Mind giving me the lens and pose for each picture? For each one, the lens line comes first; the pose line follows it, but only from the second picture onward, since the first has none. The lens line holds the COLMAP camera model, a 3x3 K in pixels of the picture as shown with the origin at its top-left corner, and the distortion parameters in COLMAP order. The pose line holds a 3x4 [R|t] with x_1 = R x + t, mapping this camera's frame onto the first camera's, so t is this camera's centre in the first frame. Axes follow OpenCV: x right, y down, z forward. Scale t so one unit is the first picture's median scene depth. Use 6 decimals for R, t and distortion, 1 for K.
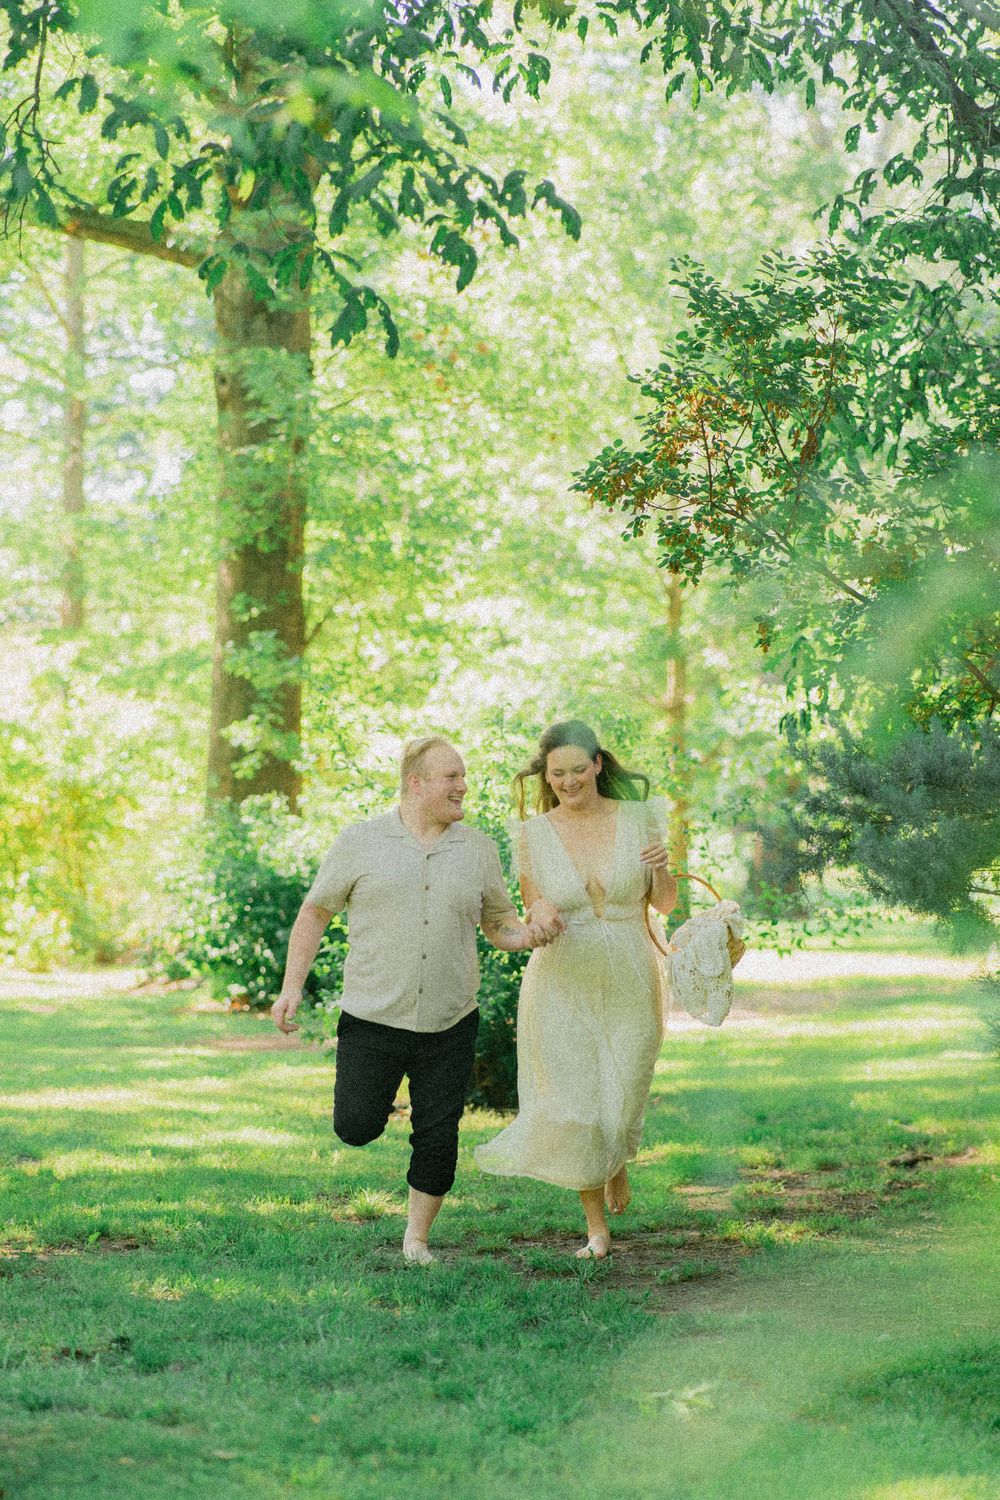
lens RADIAL K [[3464.6, 0, 499.3], [0, 3464.6, 800.6], [0, 0, 1]] dist [-0.059407, 3.577531]
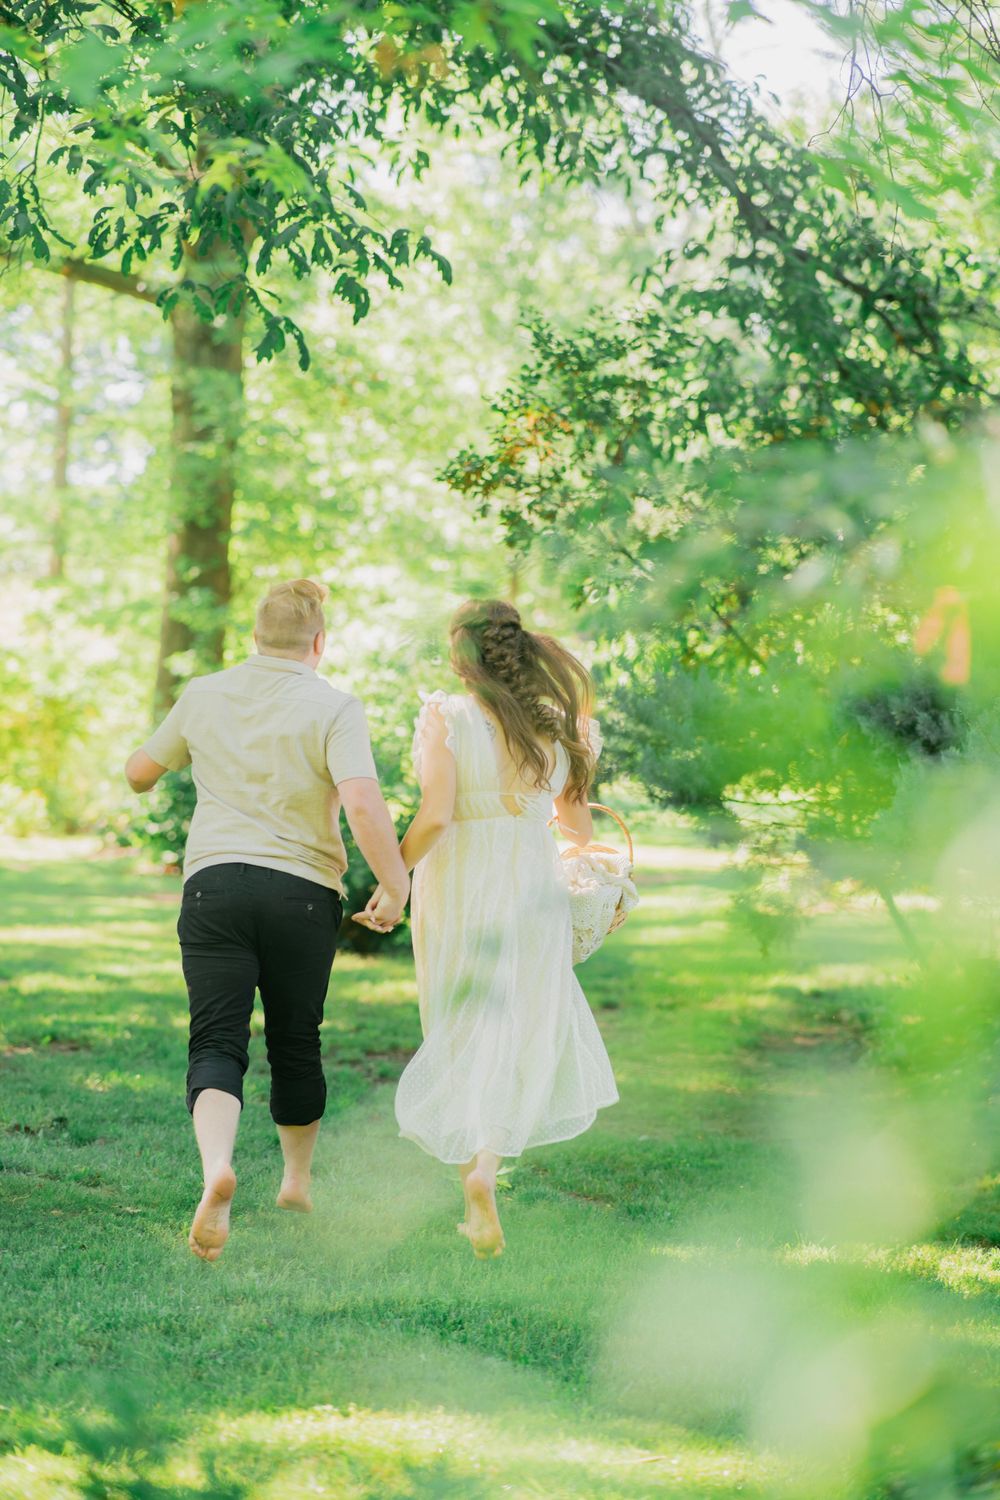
lens RADIAL K [[3464.6, 0, 499.3], [0, 3464.6, 800.6], [0, 0, 1]] dist [-0.059407, 3.577531]
pose [[0.996471, 0.039233, 0.074198, -0.047267], [-0.042810, 0.997966, 0.047239, -0.033040], [-0.072194, -0.050249, 0.996124, -0.306505]]
